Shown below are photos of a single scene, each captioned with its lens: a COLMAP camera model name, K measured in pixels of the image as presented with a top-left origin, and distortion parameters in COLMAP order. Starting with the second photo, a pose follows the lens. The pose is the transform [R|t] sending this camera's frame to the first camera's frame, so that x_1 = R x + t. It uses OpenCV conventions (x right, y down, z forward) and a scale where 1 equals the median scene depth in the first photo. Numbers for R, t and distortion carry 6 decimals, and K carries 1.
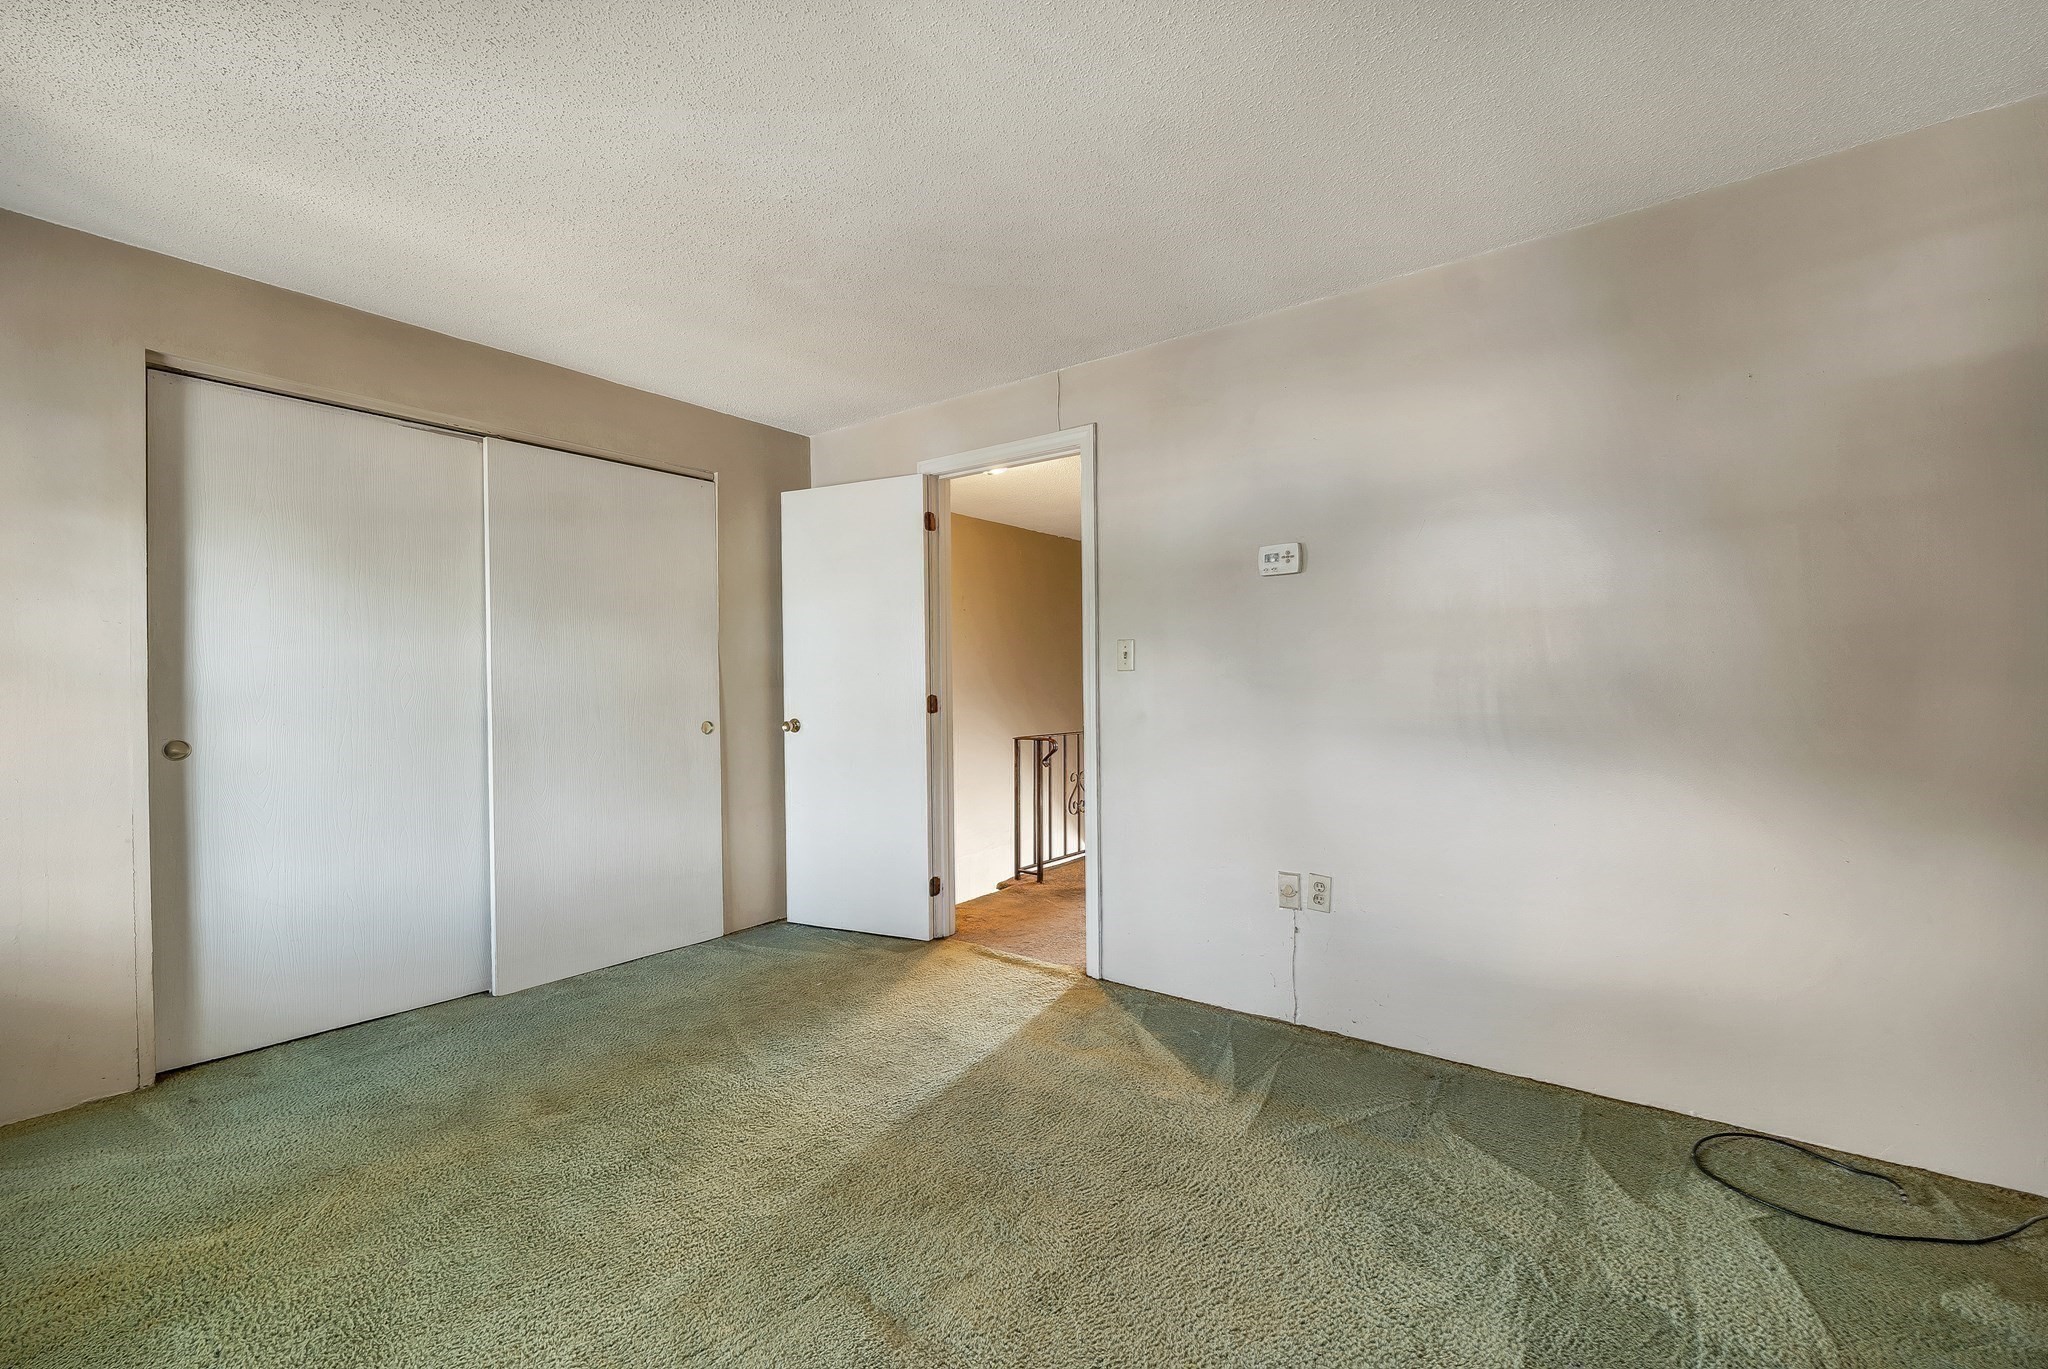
lens RADIAL K [[866.4, 0, 1024.0], [0, 866.4, 684.5], [0, 0, 1]] dist [0.000049, 0.000033]
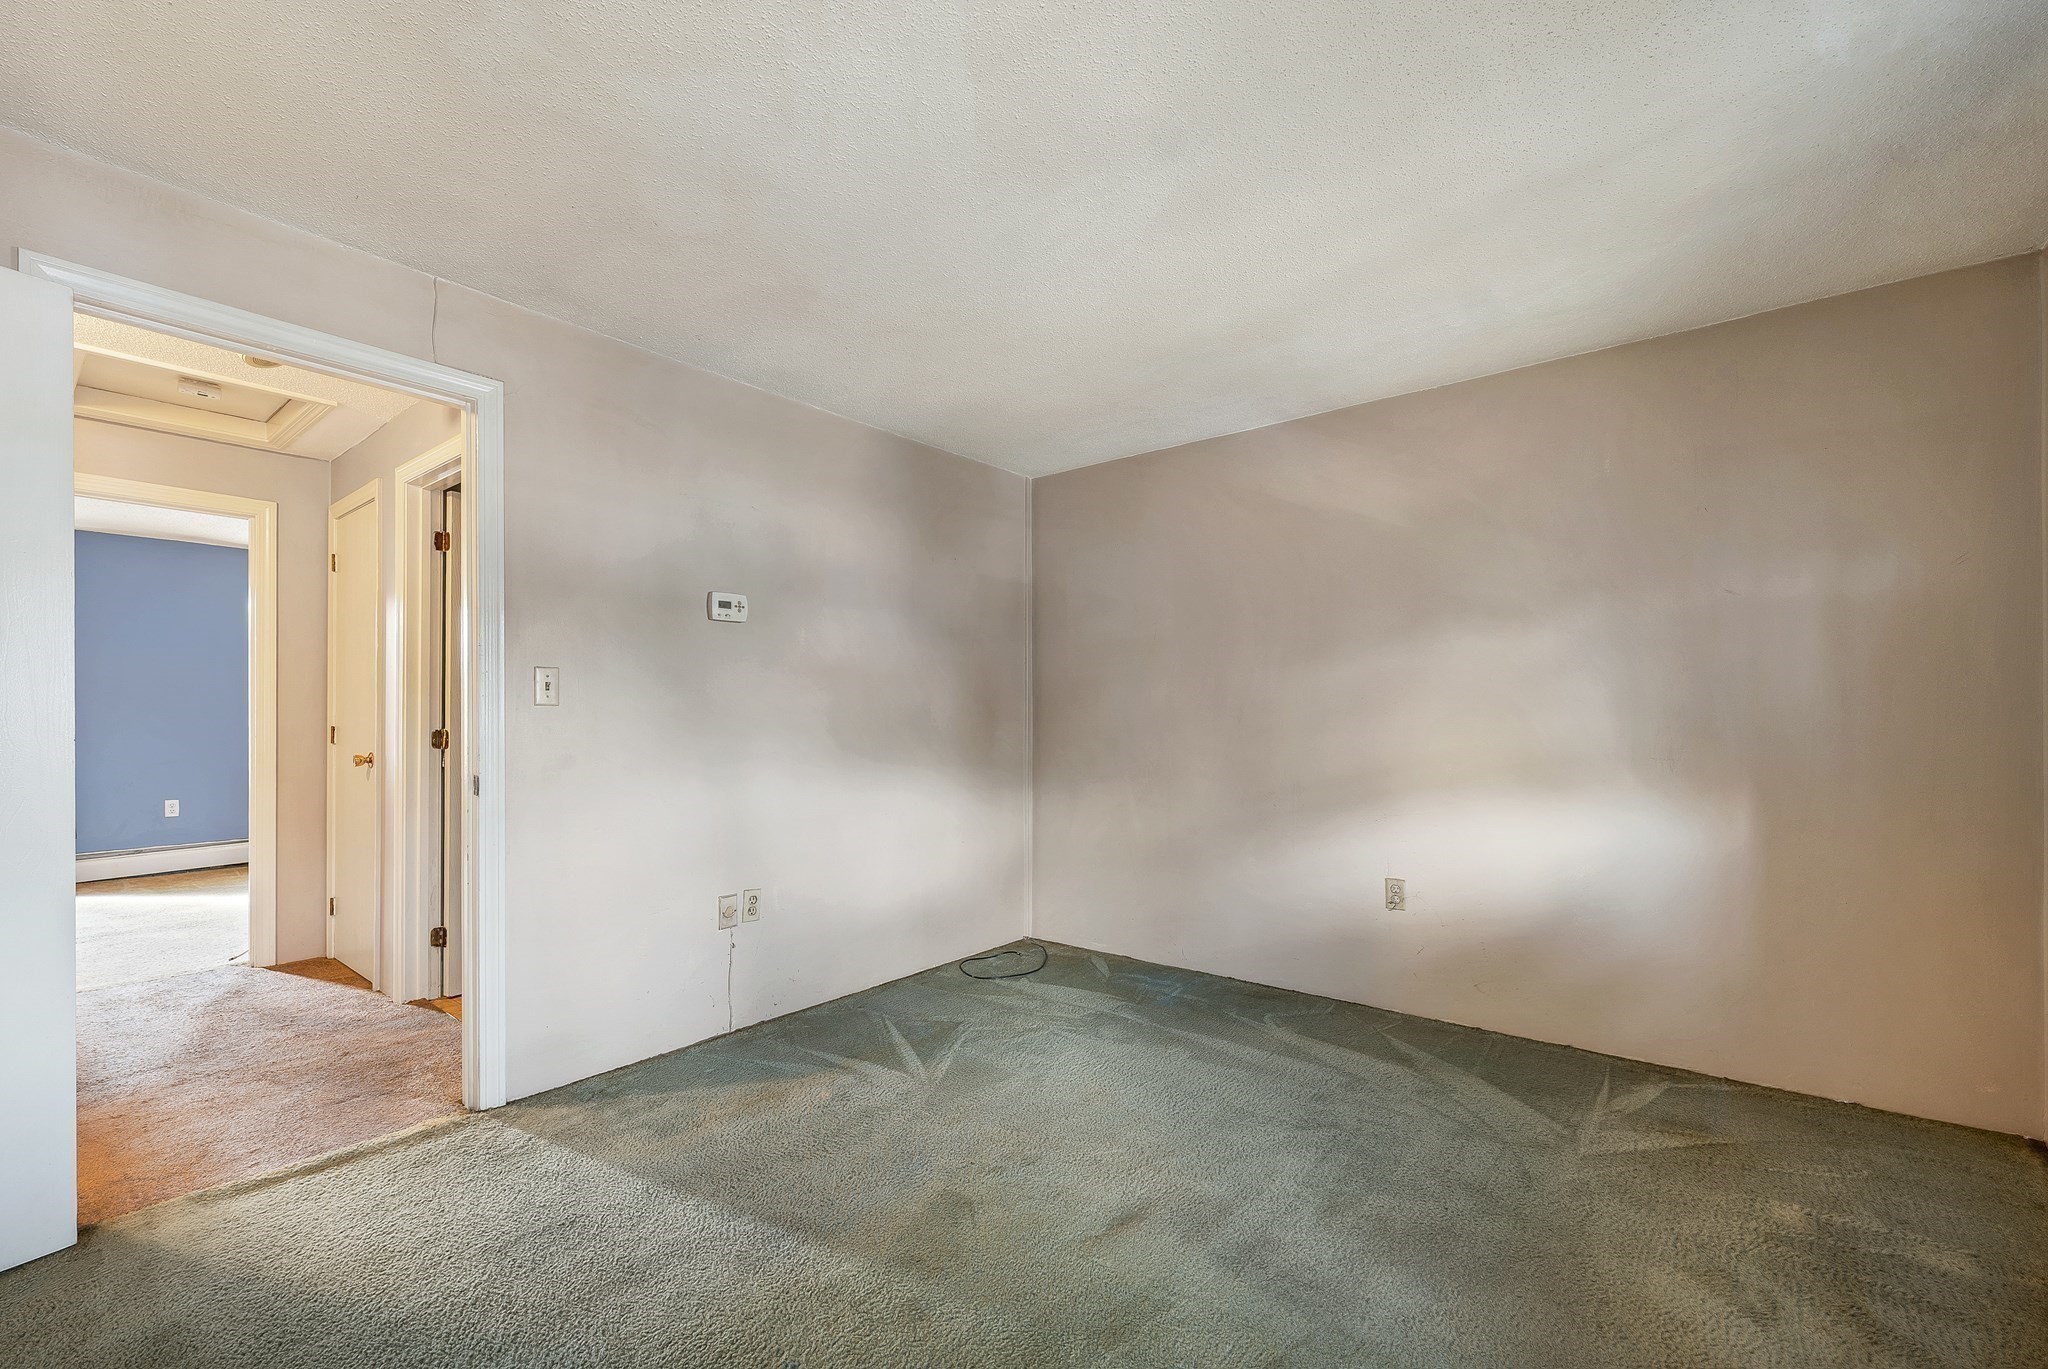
lens RADIAL K [[866.1, 0, 1024.5], [0, 866.1, 715.5], [0, 0, 1]] dist [0.000145, 0.000329]
pose [[0.038073, 0.011984, 0.999203, -0.784543], [0.001271, 0.999927, -0.012041, 0.004909], [-0.999274, 0.001728, 0.038055, 0.595457]]
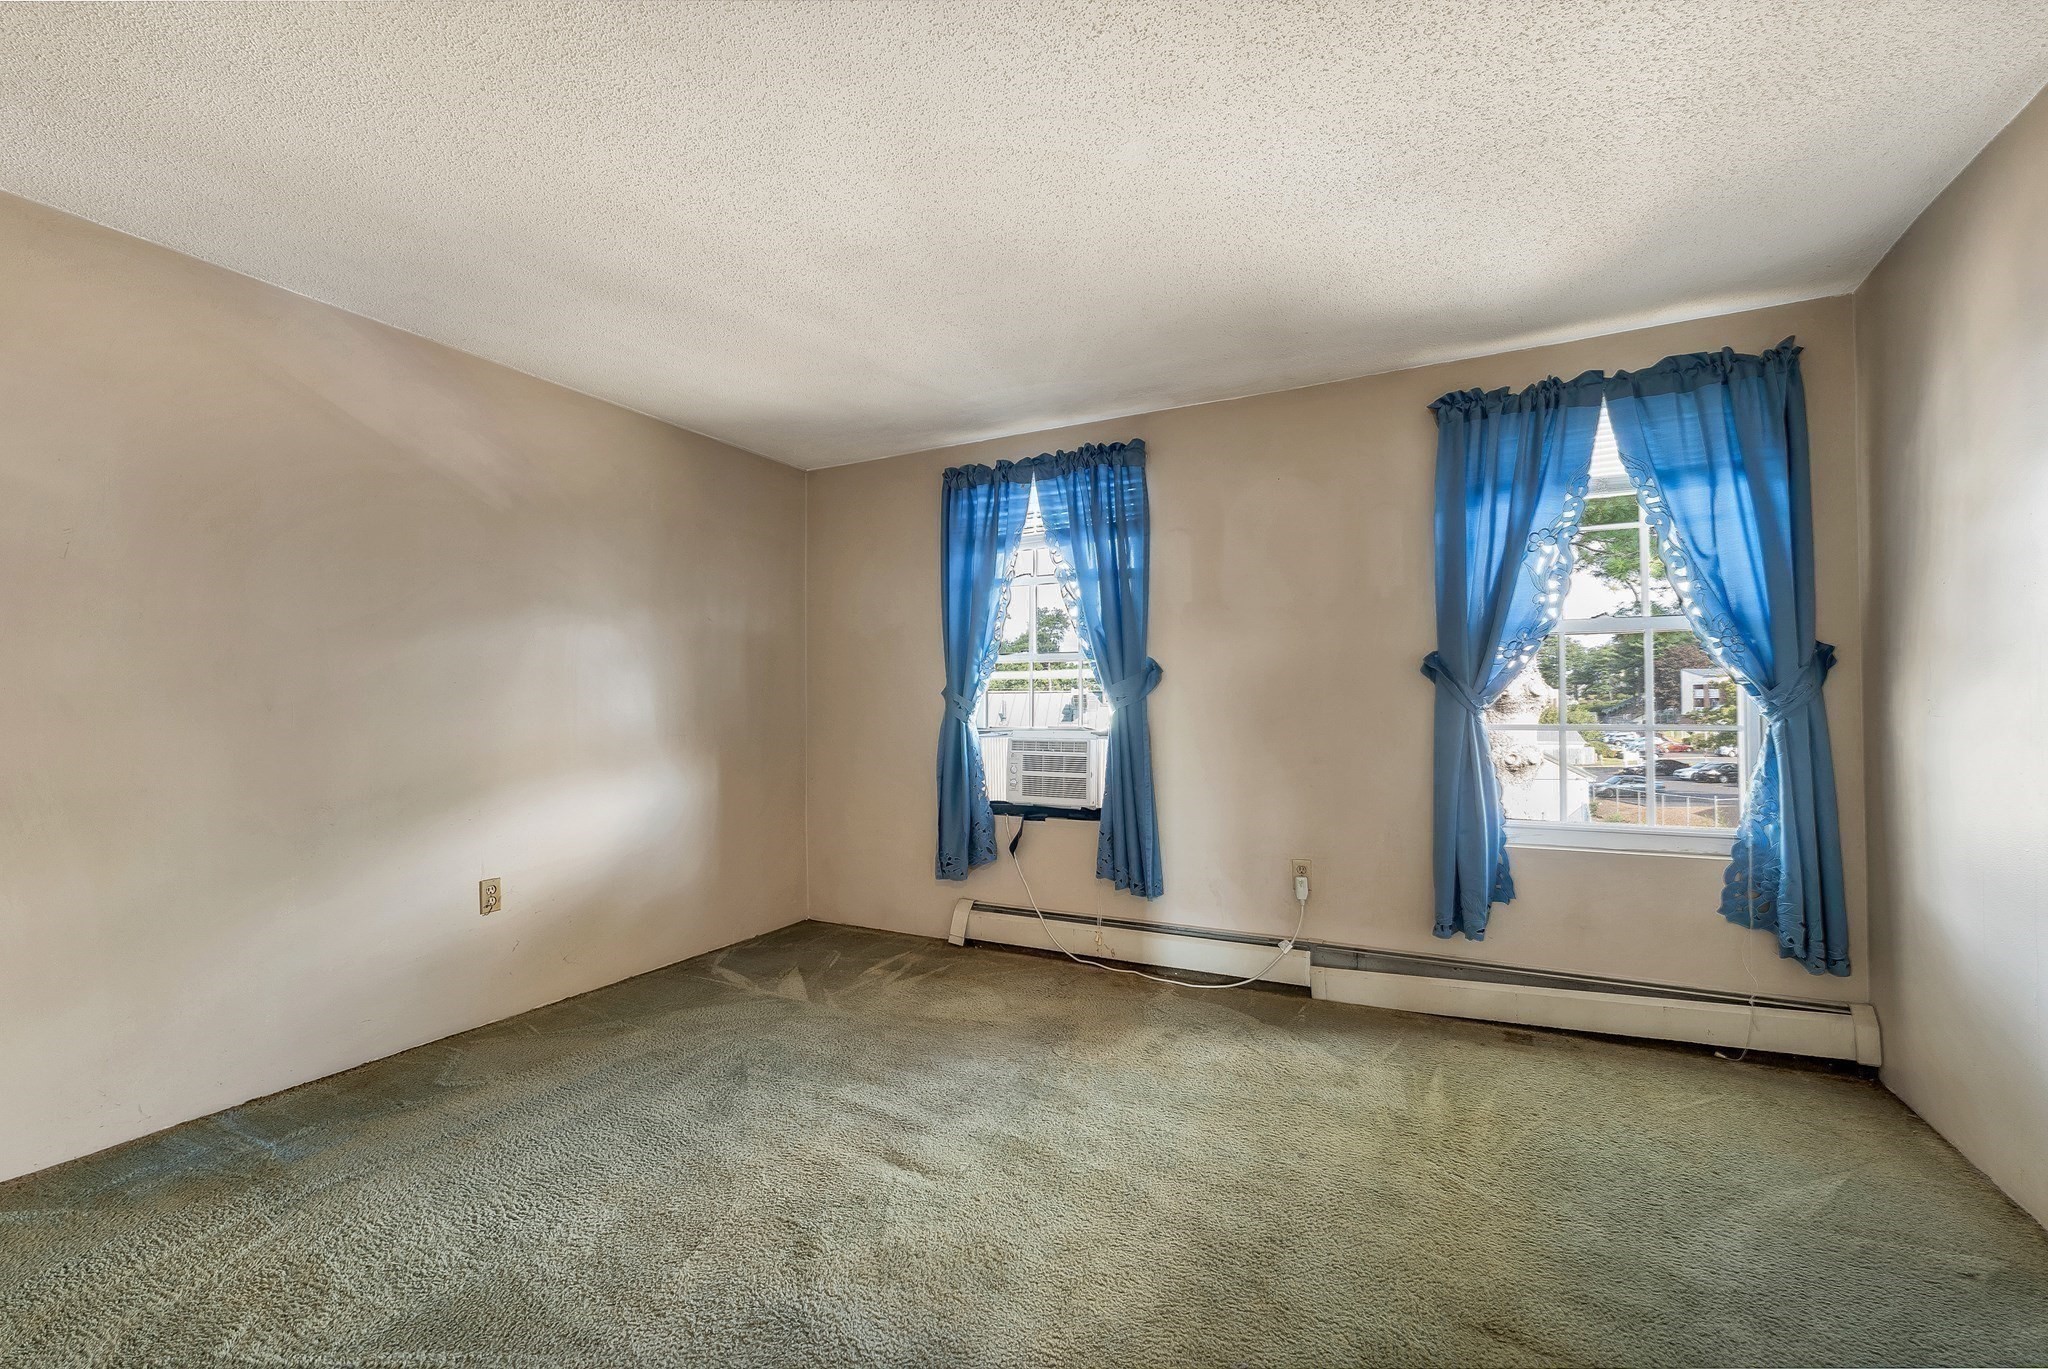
lens RADIAL K [[846.7, 0, 1006.3], [0, 846.7, 719.3], [0, 0, 1]] dist [-0.000418, -0.000666]
pose [[-0.988758, 0.013903, -0.148877, -0.103772], [0.011590, 0.999799, 0.016389, 0.003219], [0.149075, 0.014479, -0.988720, 1.244712]]
